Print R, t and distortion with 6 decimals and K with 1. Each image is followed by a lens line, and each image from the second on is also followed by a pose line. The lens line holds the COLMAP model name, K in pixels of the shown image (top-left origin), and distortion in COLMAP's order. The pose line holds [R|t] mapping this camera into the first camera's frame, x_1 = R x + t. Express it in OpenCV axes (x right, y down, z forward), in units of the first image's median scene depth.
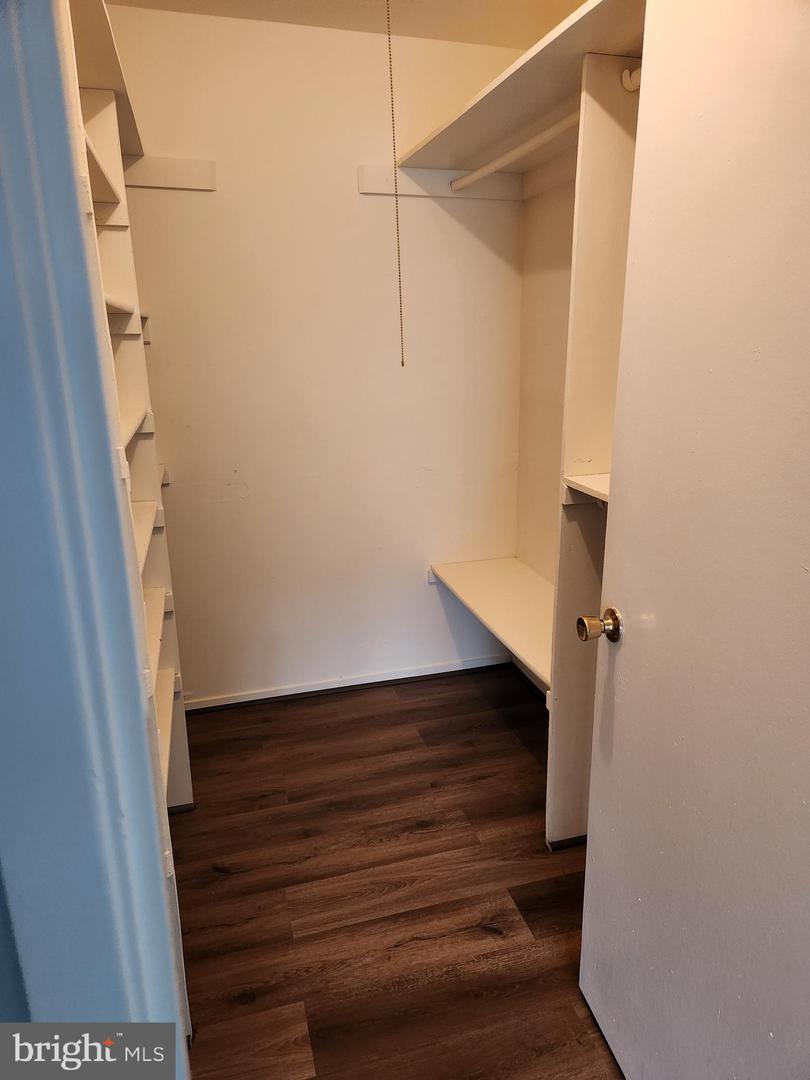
lens RADIAL K [[721.7, 0, 407.4], [0, 721.7, 539.0], [0, 0, 1]] dist [0.084751, -0.073019]
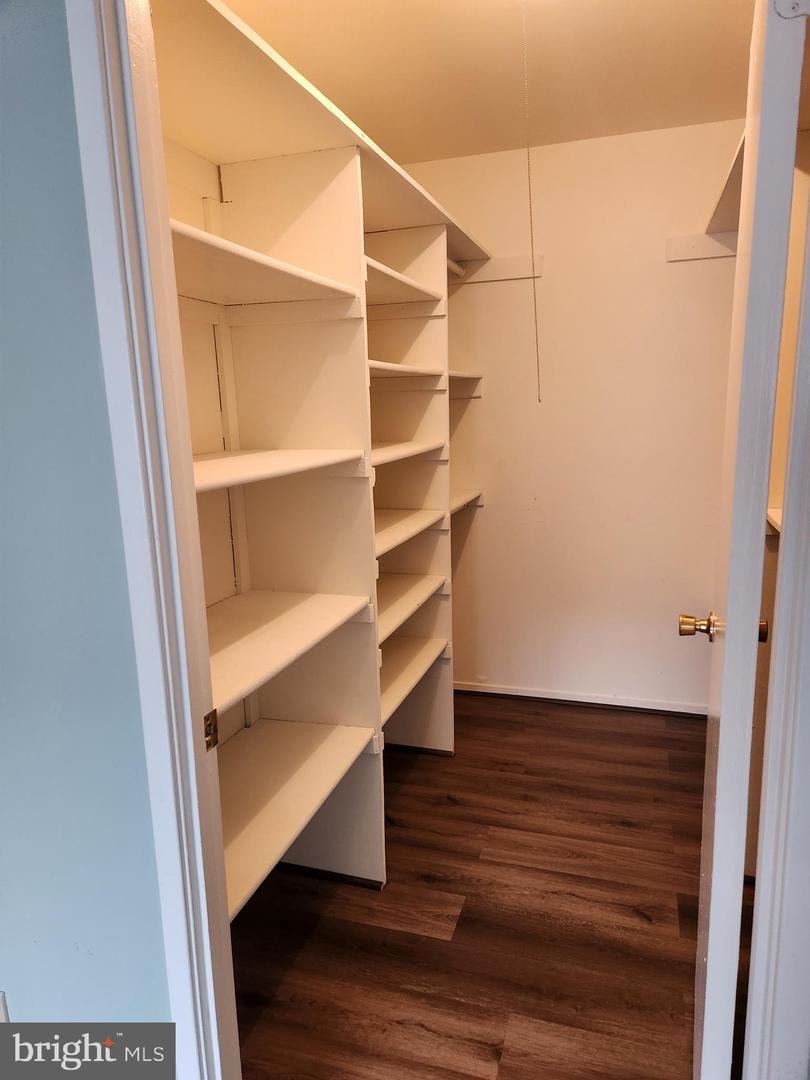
lens RADIAL K [[706.9, 0, 405.0], [0, 706.9, 540.0], [0, 0, 1]] dist [0.084789, -0.077719]
pose [[0.830450, 0.090394, -0.549711, 0.337843], [-0.129408, 0.991058, -0.032529, 0.054906], [0.541855, 0.098150, 0.834721, -0.136552]]
